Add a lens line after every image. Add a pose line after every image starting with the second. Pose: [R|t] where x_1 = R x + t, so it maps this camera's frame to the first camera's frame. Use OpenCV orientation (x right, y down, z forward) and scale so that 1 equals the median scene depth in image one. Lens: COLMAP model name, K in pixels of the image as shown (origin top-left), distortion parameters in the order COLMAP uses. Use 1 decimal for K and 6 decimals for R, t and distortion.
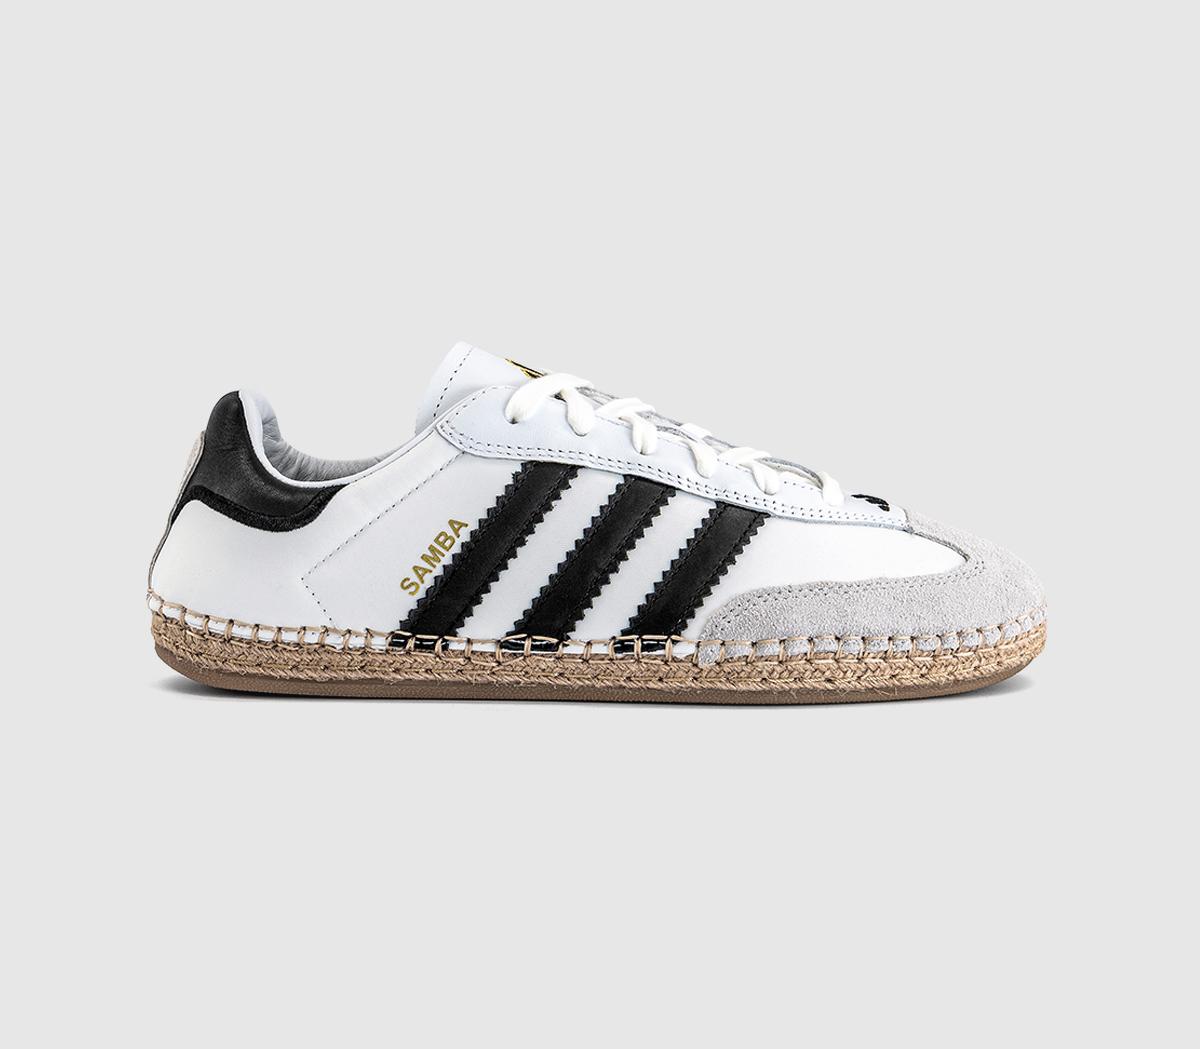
lens RADIAL K [[2224.1, 0, 600.0], [0, 2224.1, 524.5], [0, 0, 1]] dist [0.025643, -0.209236]
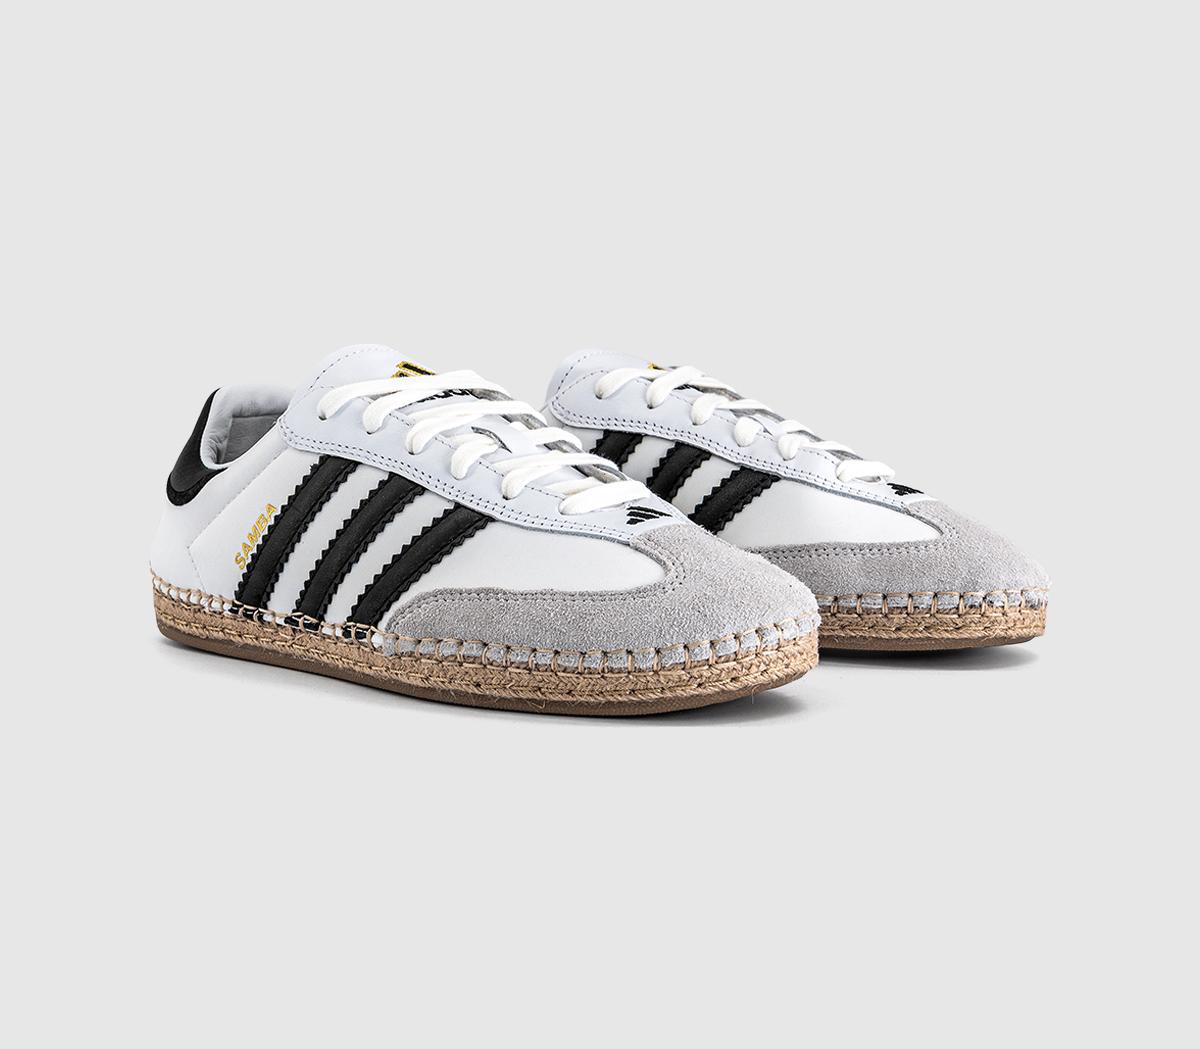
lens RADIAL K [[2224.1, 0, 600.0], [0, 2224.1, 524.5], [0, 0, 1]] dist [0.025643, -0.209236]
pose [[0.756491, 0.067070, -0.650556, 0.782187], [-0.064125, 0.997541, 0.028275, -0.034077], [0.650853, 0.020327, 0.758932, 0.262224]]
